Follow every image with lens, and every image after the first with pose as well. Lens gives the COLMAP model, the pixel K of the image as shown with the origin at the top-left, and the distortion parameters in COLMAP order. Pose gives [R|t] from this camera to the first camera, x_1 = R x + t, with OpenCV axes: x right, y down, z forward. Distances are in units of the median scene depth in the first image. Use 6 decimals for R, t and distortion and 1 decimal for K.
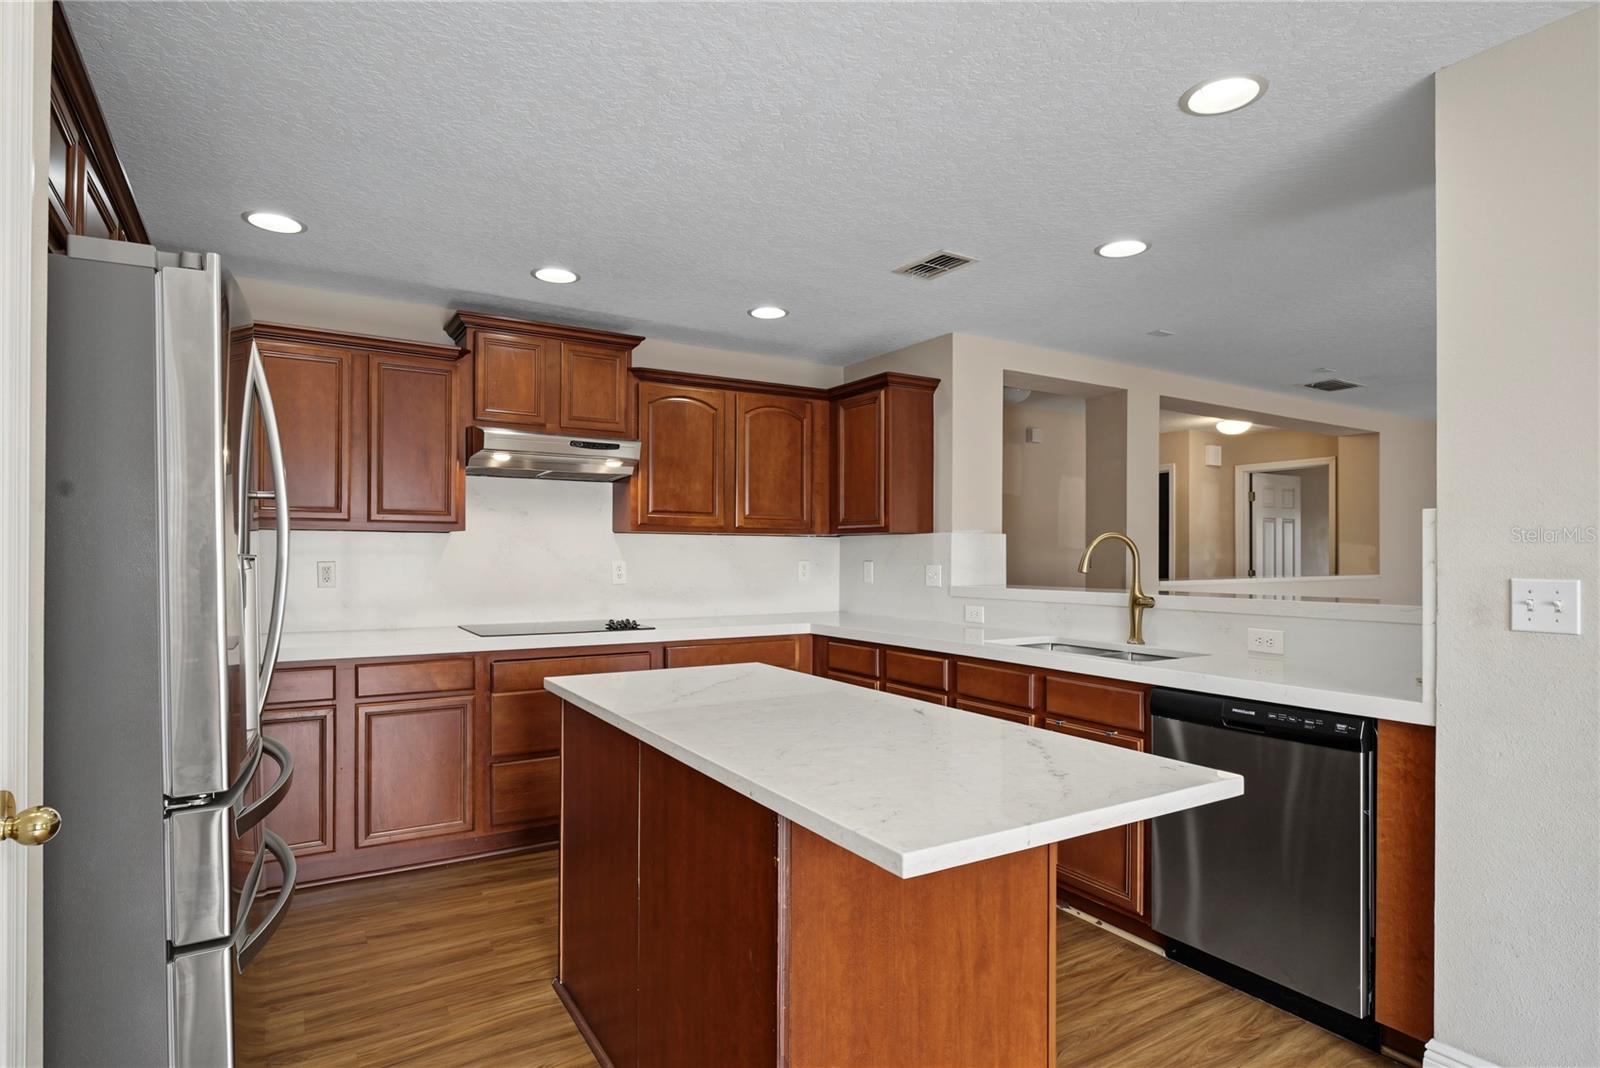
lens RADIAL K [[836.9, 0, 800.3], [0, 836.9, 554.6], [0, 0, 1]] dist [0.000809, 0.000347]
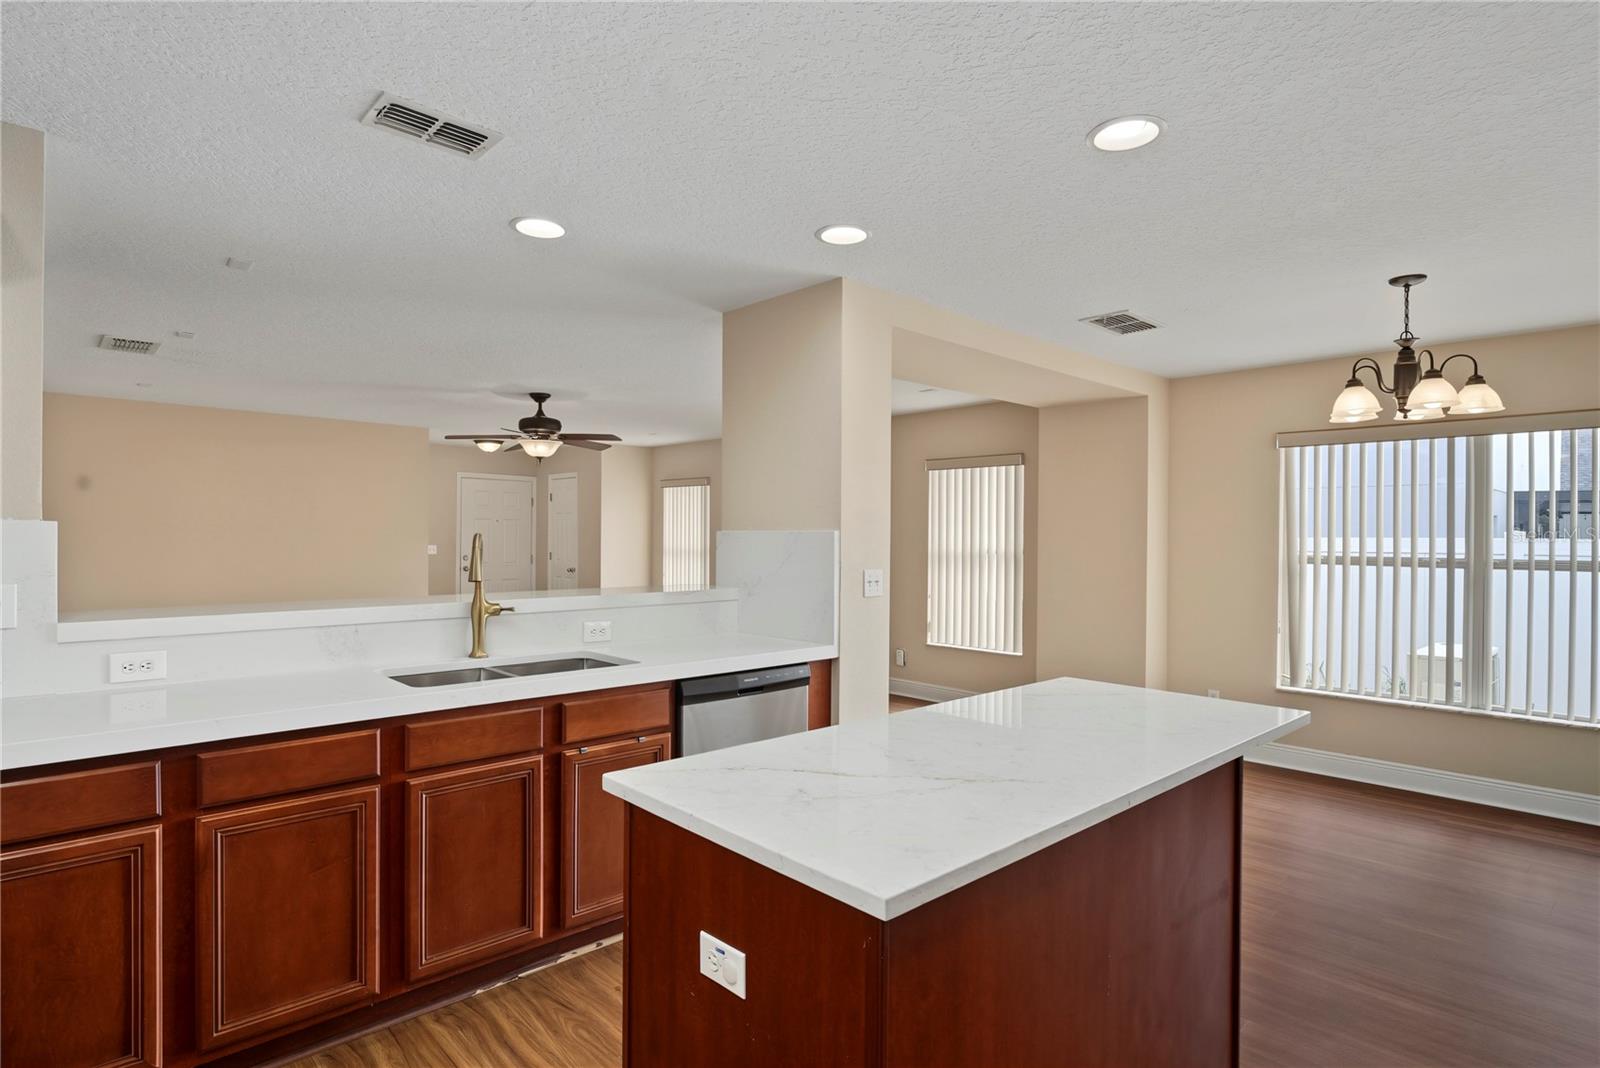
lens RADIAL K [[830.2, 0, 796.7], [0, 830.2, 535.7], [0, 0, 1]] dist [-0.005649, -0.000378]
pose [[-0.190934, -0.003009, 0.981598, -0.390927], [-0.008032, 0.999967, 0.001503, -0.020168], [-0.981570, -0.007597, -0.190952, 0.613120]]
